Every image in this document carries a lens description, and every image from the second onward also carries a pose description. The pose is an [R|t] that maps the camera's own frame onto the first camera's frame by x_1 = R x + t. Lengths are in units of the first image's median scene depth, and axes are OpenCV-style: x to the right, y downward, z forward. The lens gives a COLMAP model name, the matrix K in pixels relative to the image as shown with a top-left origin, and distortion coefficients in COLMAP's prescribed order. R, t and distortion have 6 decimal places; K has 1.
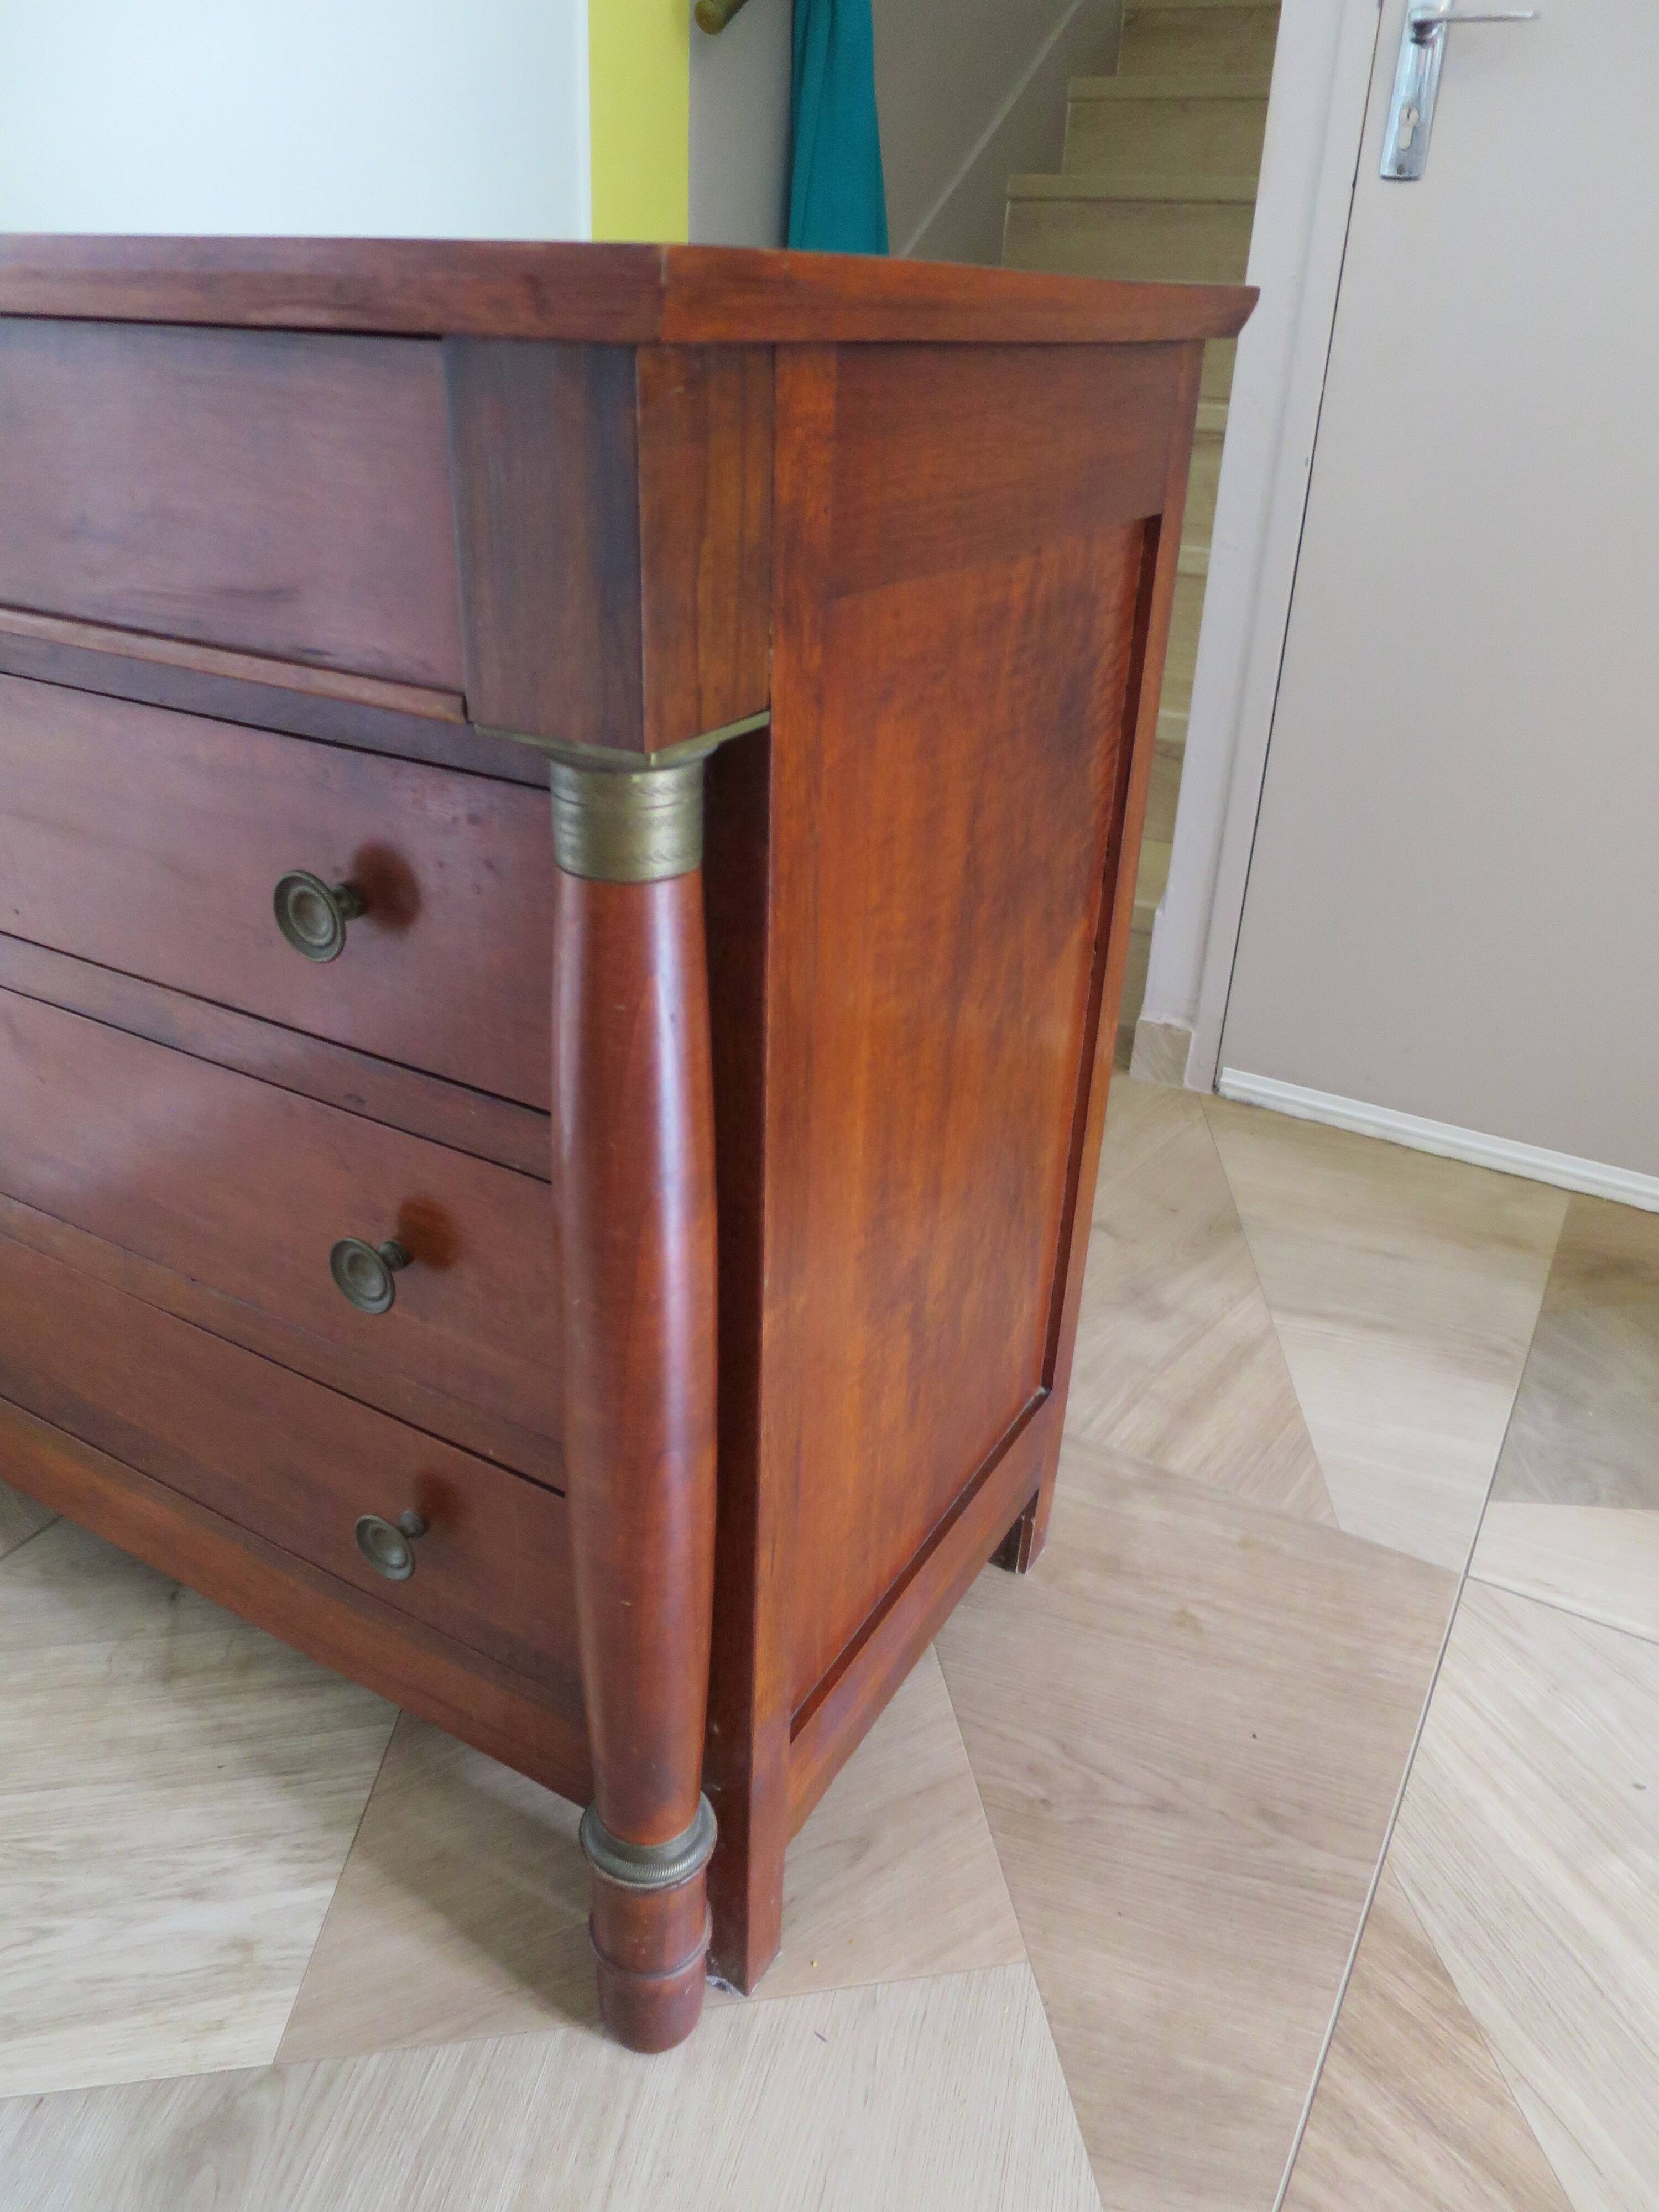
lens RADIAL K [[1599.7, 0, 832.6], [0, 1599.7, 1108.2], [0, 0, 1]] dist [-0.046834, 0.008908]
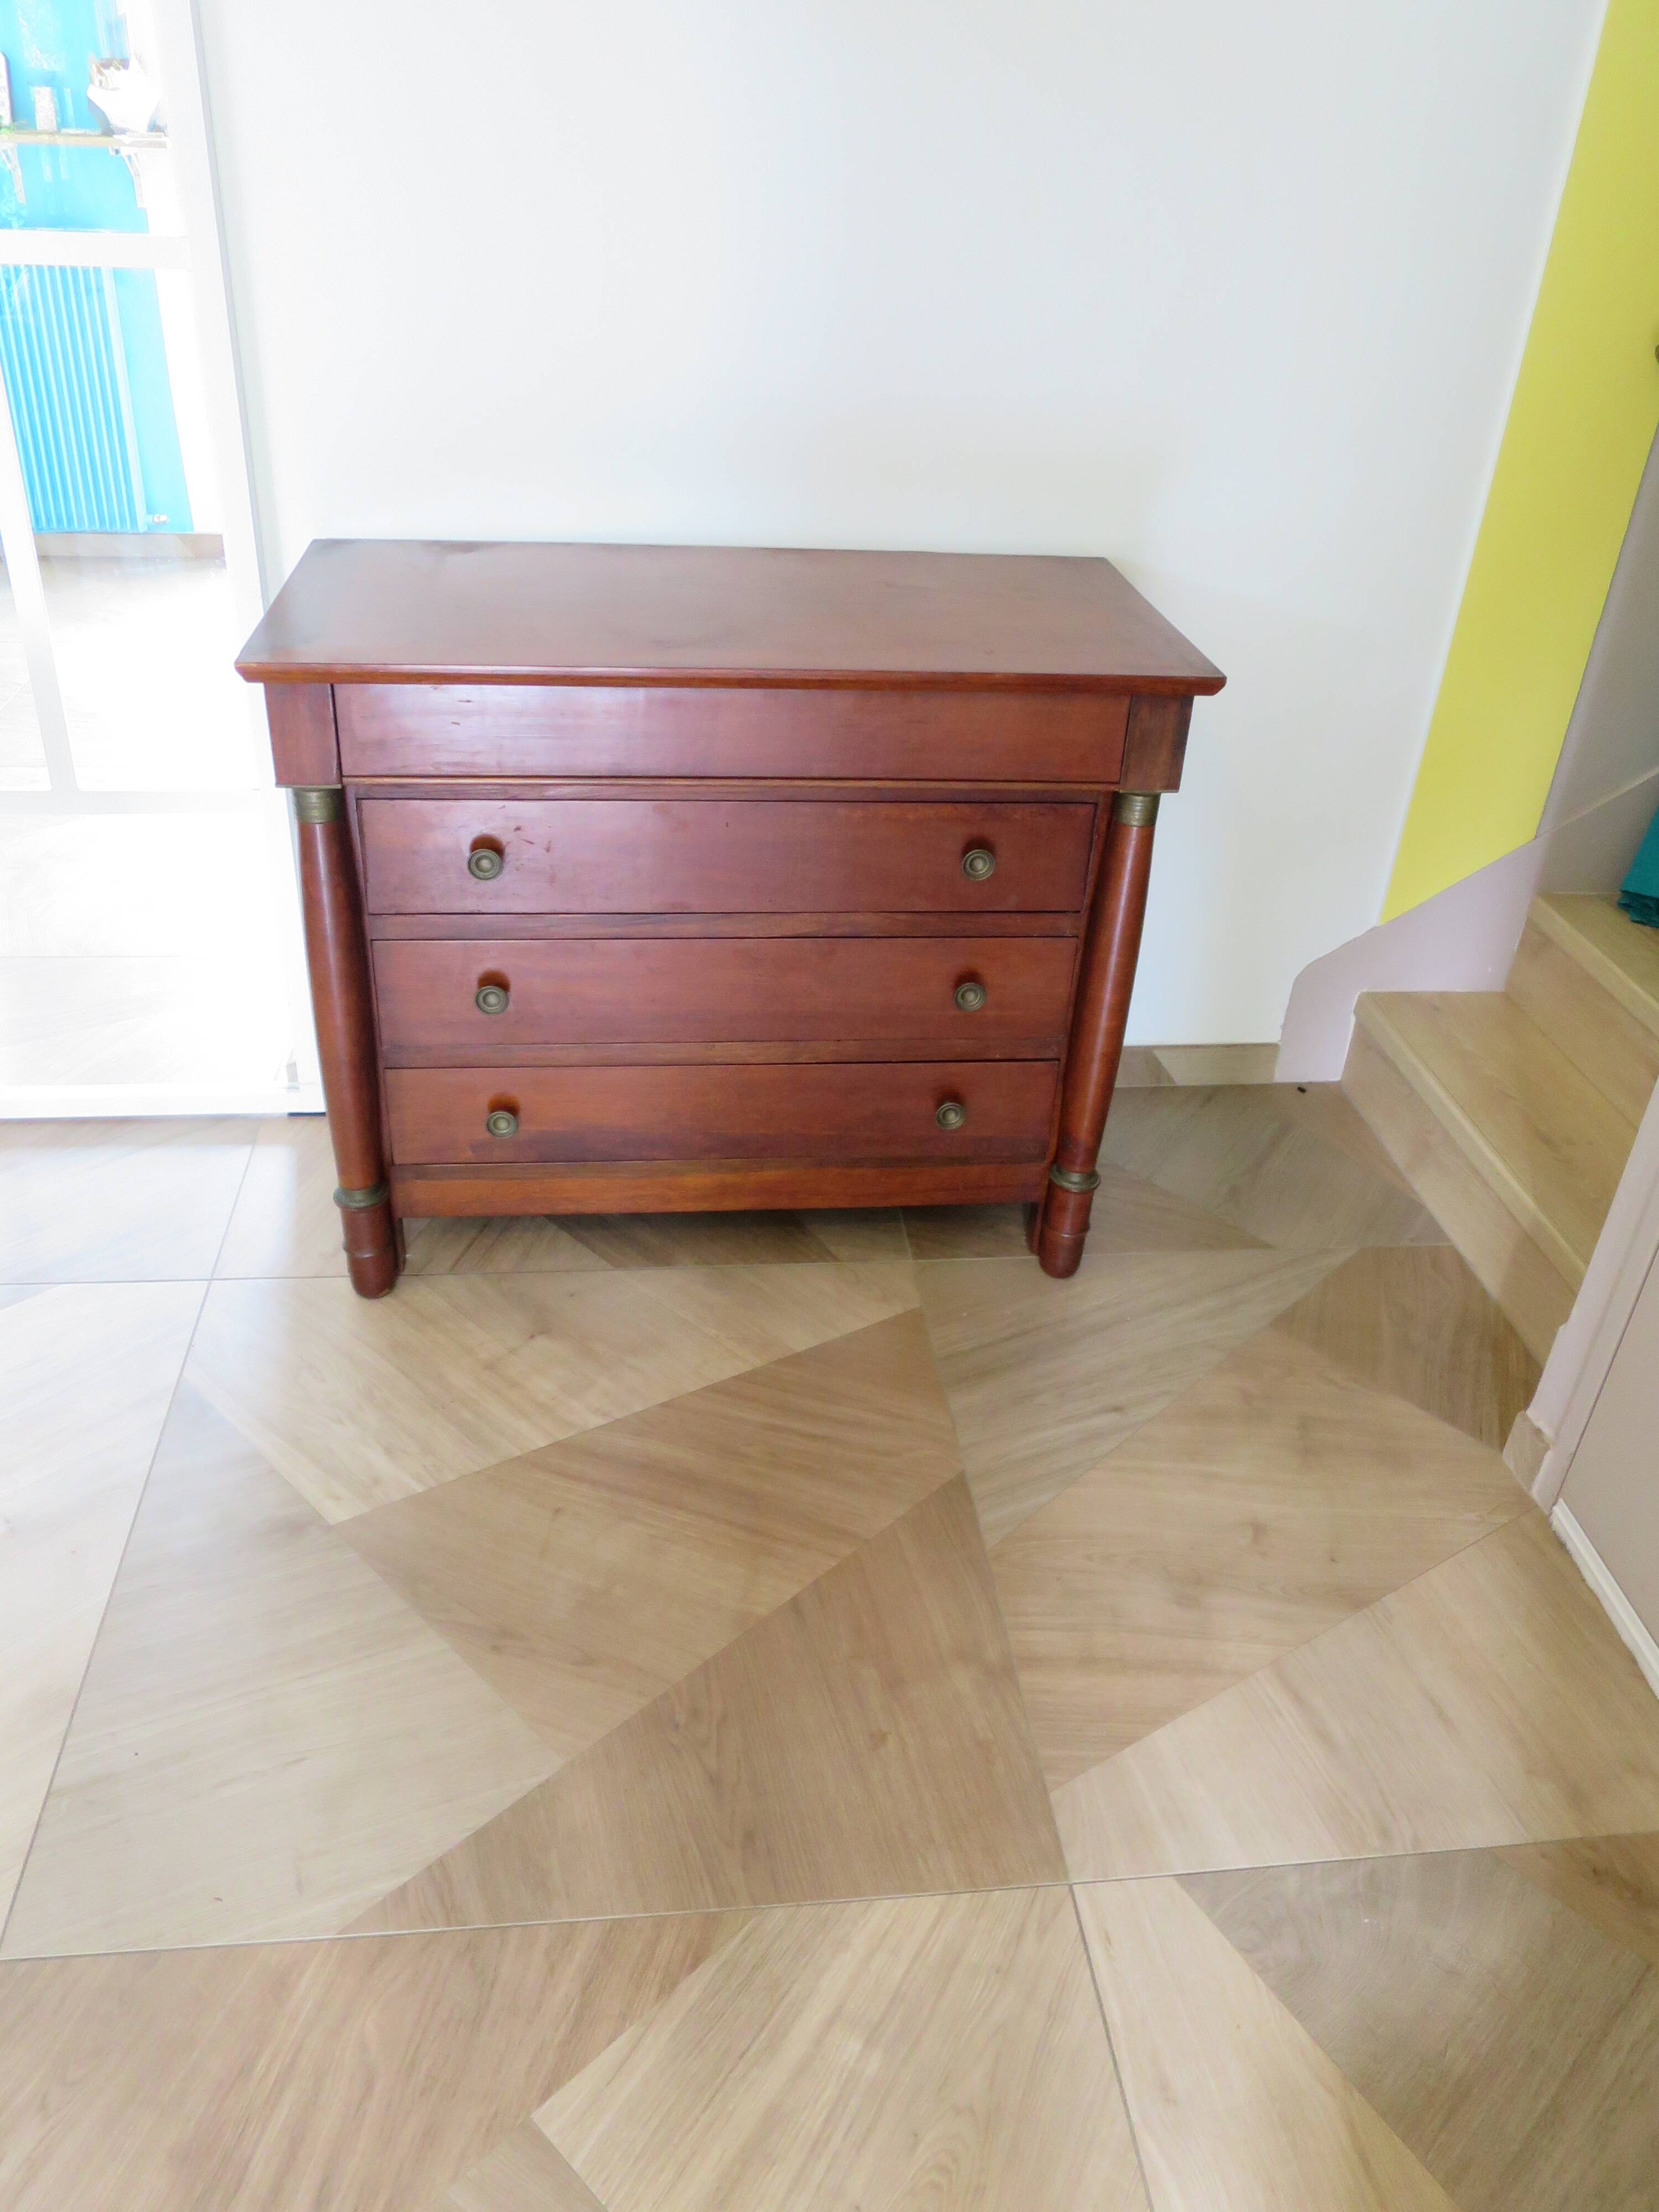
lens RADIAL K [[1650.9, 0, 820.6], [0, 1650.9, 1107.9], [0, 0, 1]] dist [-0.046800, 0.019483]
pose [[0.581177, 0.423458, -0.694922, 1.208160], [-0.402788, 0.891694, 0.206503, -0.552944], [0.707103, 0.159891, 0.688796, -0.119464]]
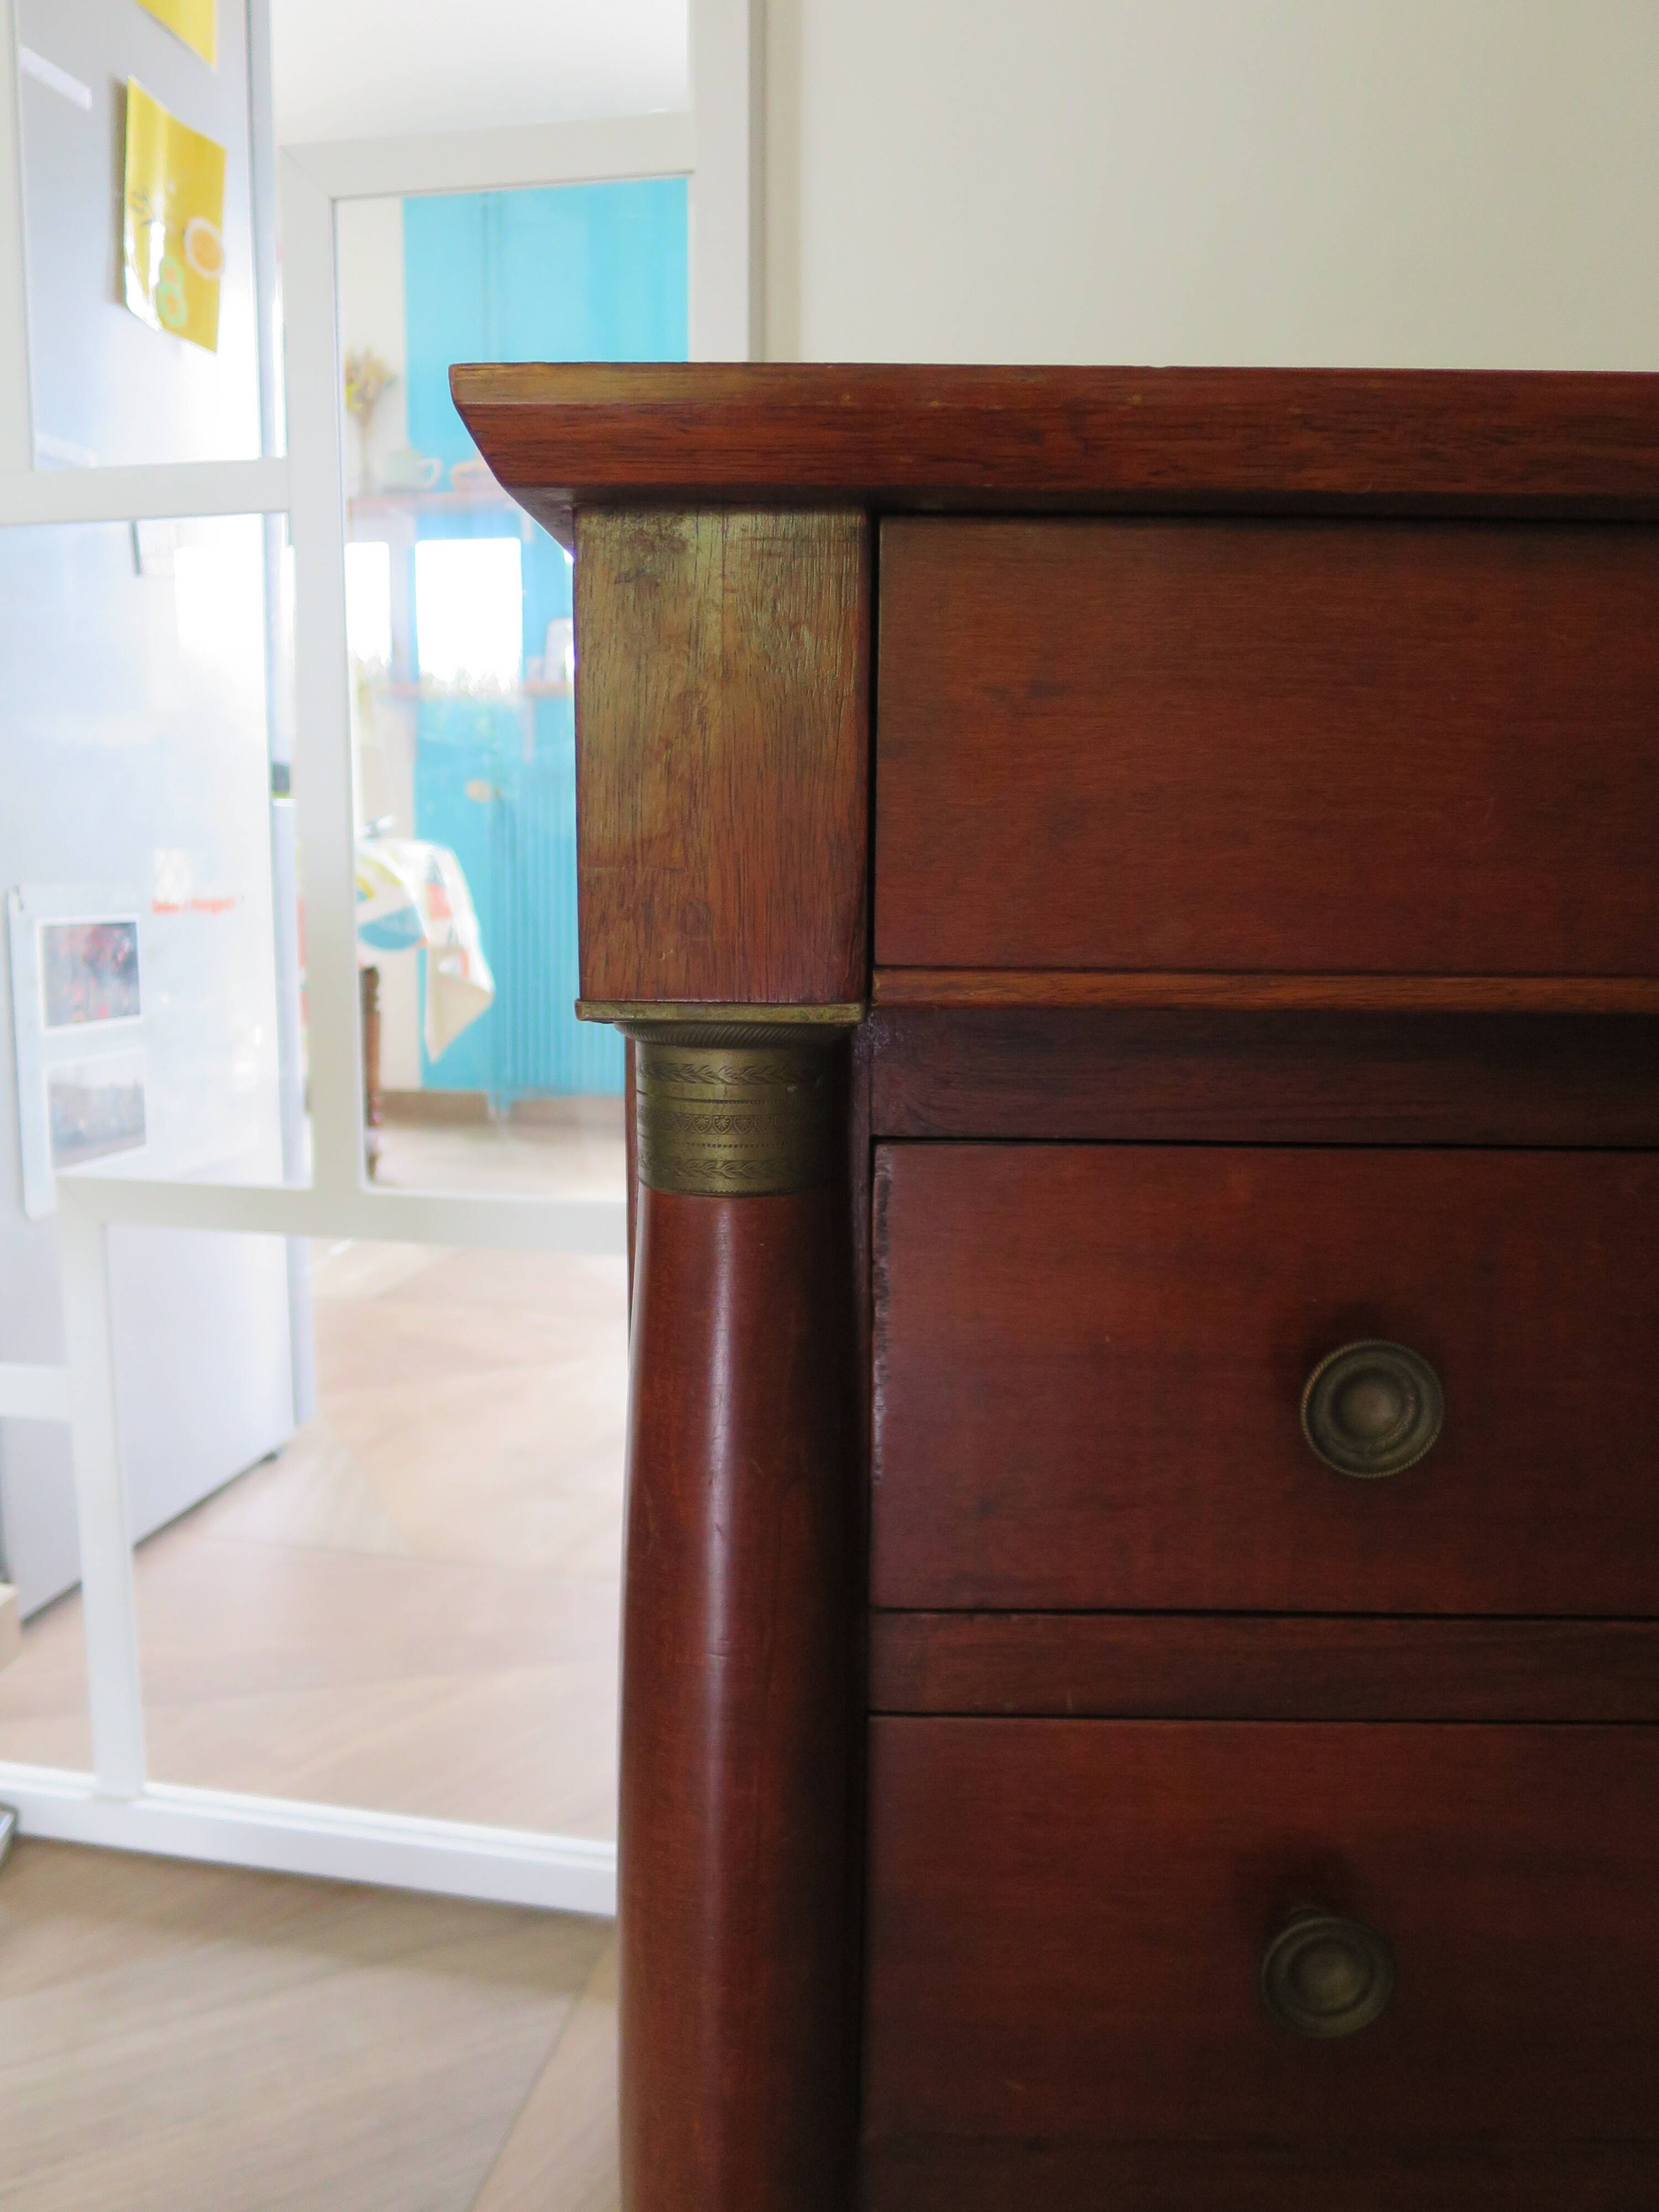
lens RADIAL K [[1599.7, 0, 830.0], [0, 1599.7, 1106.8], [0, 0, 1]] dist [-0.046834, 0.008908]
pose [[0.305488, 0.098990, -0.947037, -0.085844], [-0.440598, 0.896397, -0.048428, -0.181667], [0.844127, 0.432056, 0.317453, 0.593028]]
